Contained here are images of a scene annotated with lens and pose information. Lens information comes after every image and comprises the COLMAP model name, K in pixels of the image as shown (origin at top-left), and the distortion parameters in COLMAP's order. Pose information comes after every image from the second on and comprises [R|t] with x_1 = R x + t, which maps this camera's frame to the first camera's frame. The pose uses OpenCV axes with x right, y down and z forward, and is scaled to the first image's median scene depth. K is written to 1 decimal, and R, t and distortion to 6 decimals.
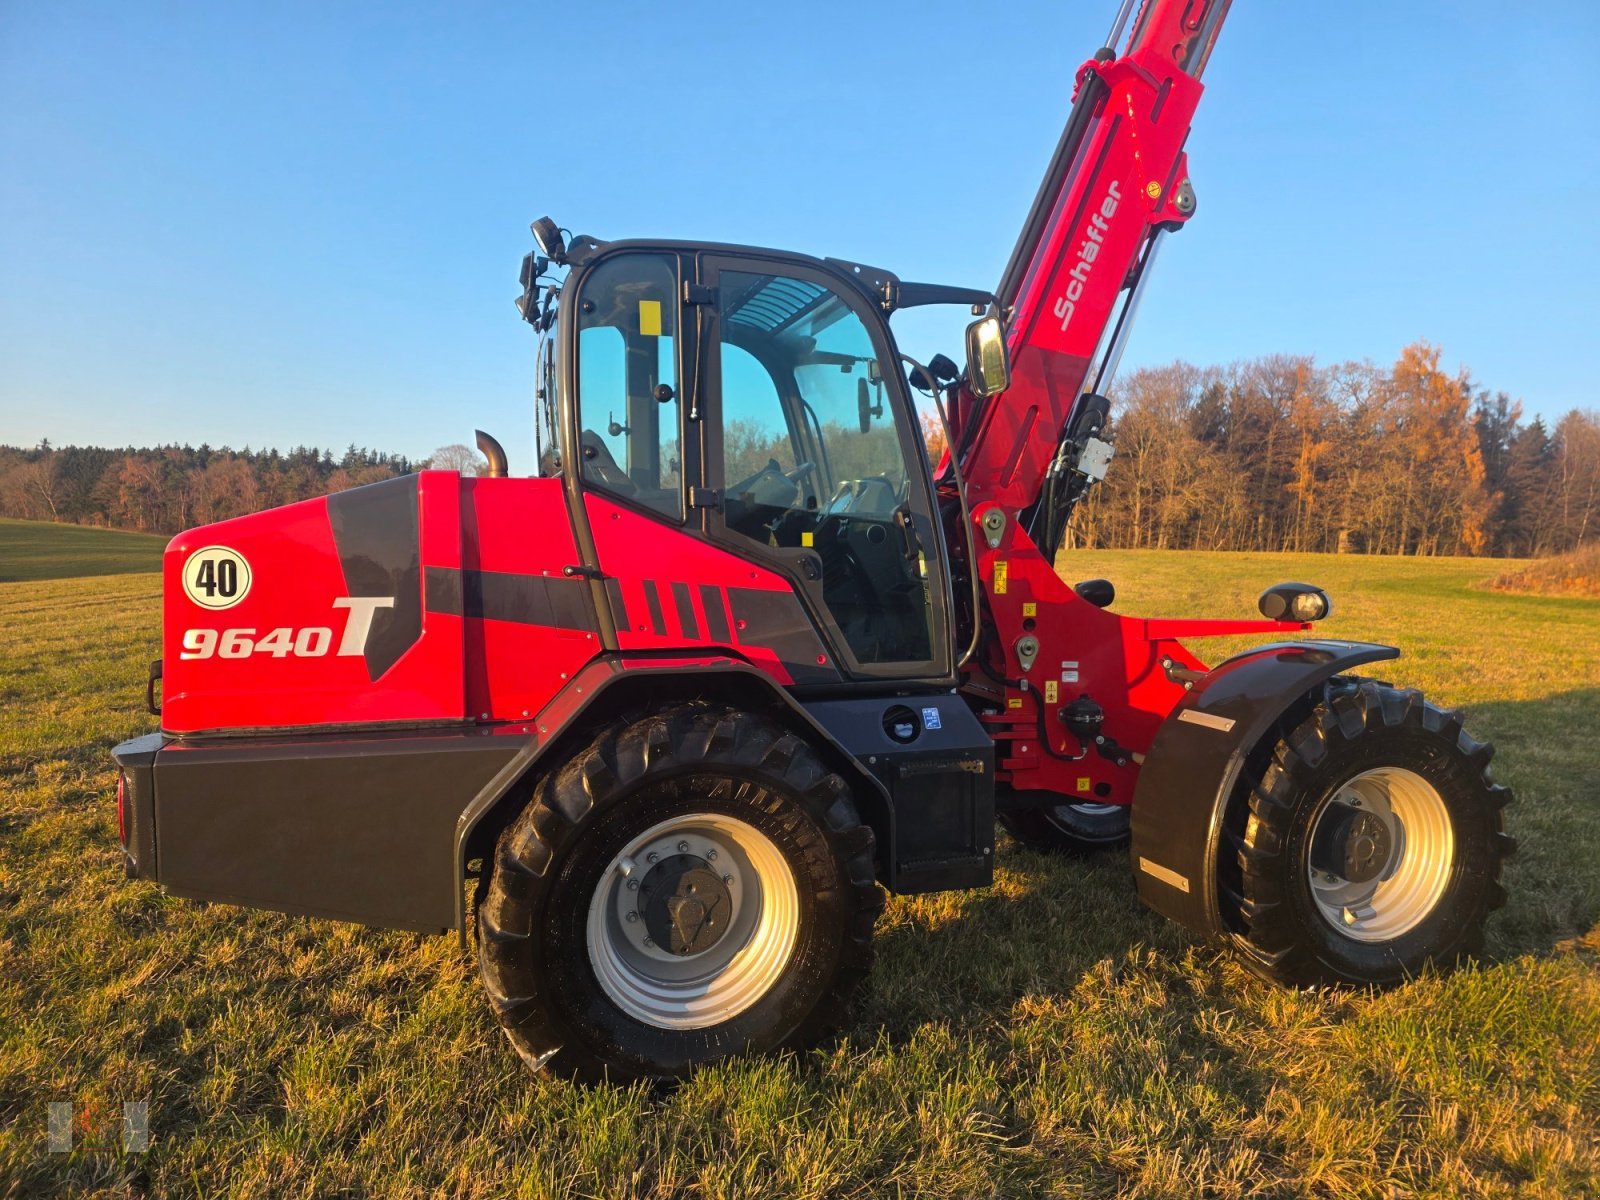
lens RADIAL K [[1082.6, 0, 782.7], [0, 1082.6, 604.3], [0, 0, 1]] dist [0.091339, -0.096972]
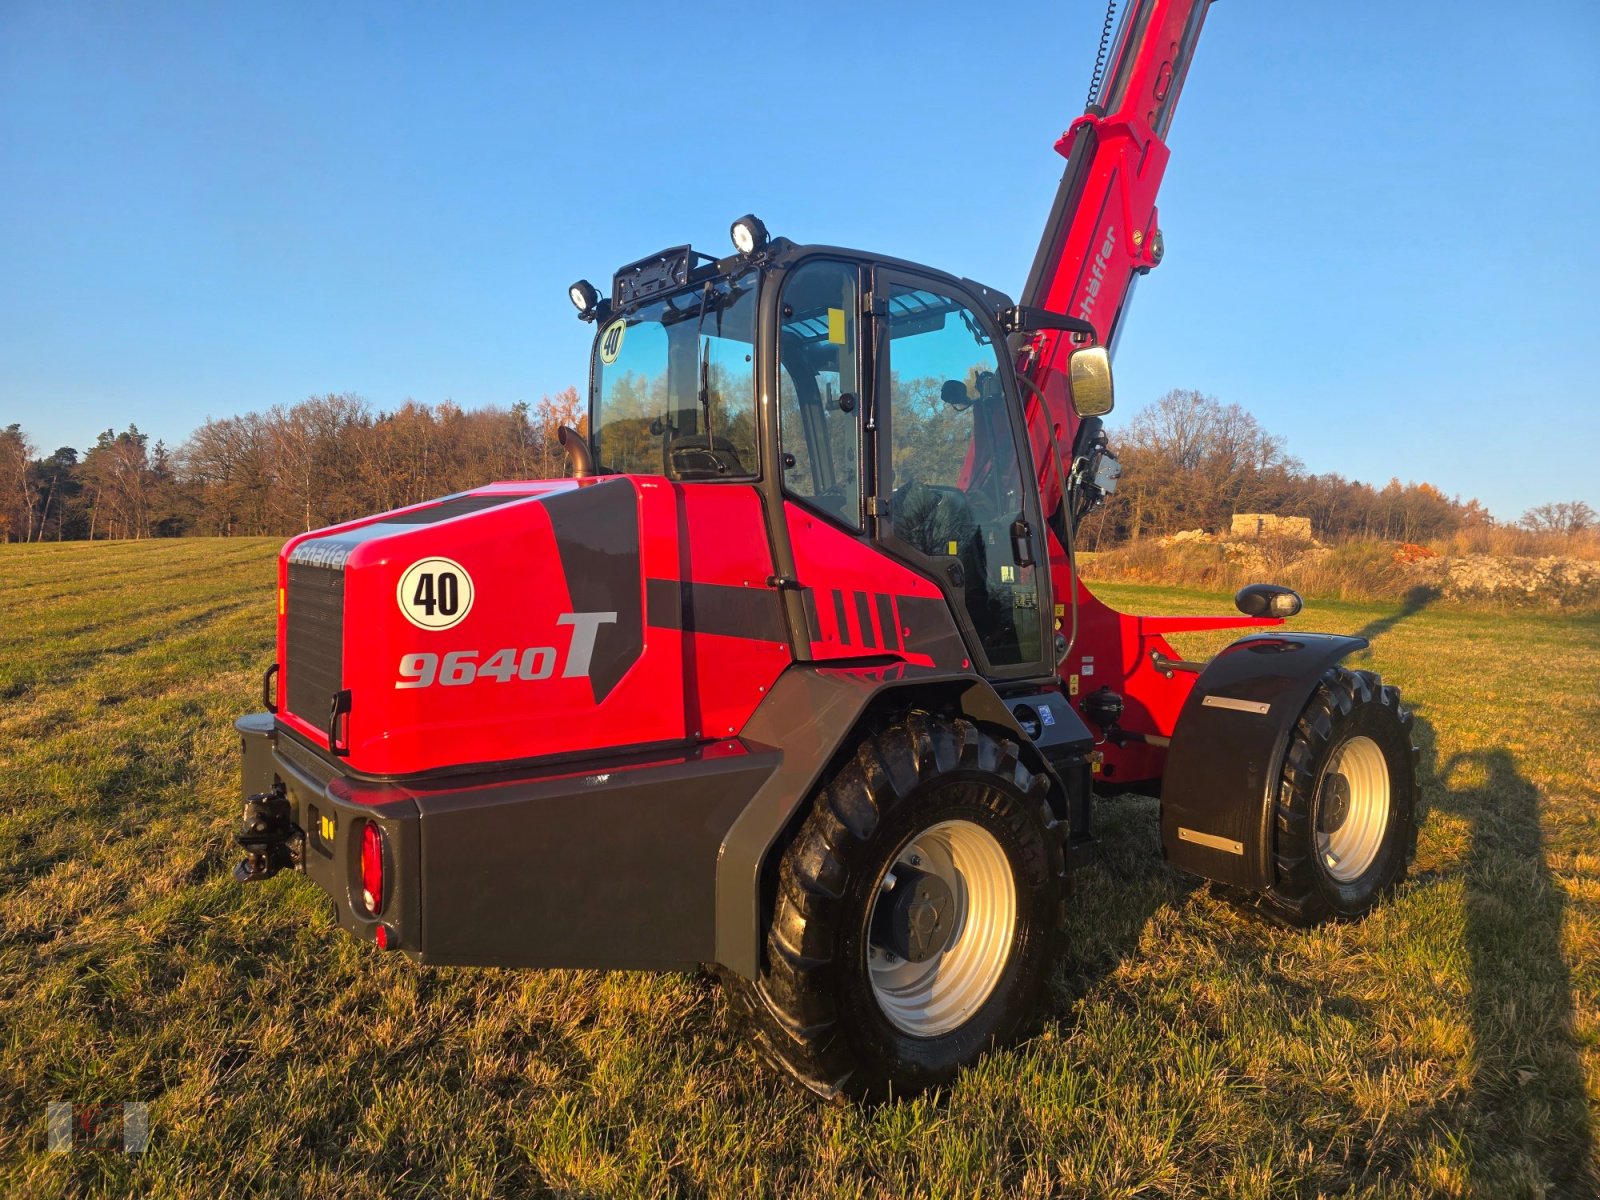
lens RADIAL K [[1084.7, 0, 782.2], [0, 1084.7, 591.9], [0, 0, 1]] dist [0.099444, -0.103233]
pose [[0.936443, -0.010445, 0.350664, -0.443757], [0.010872, 0.999941, 0.000751, -0.018398], [-0.350651, 0.003109, 0.936501, 0.073735]]
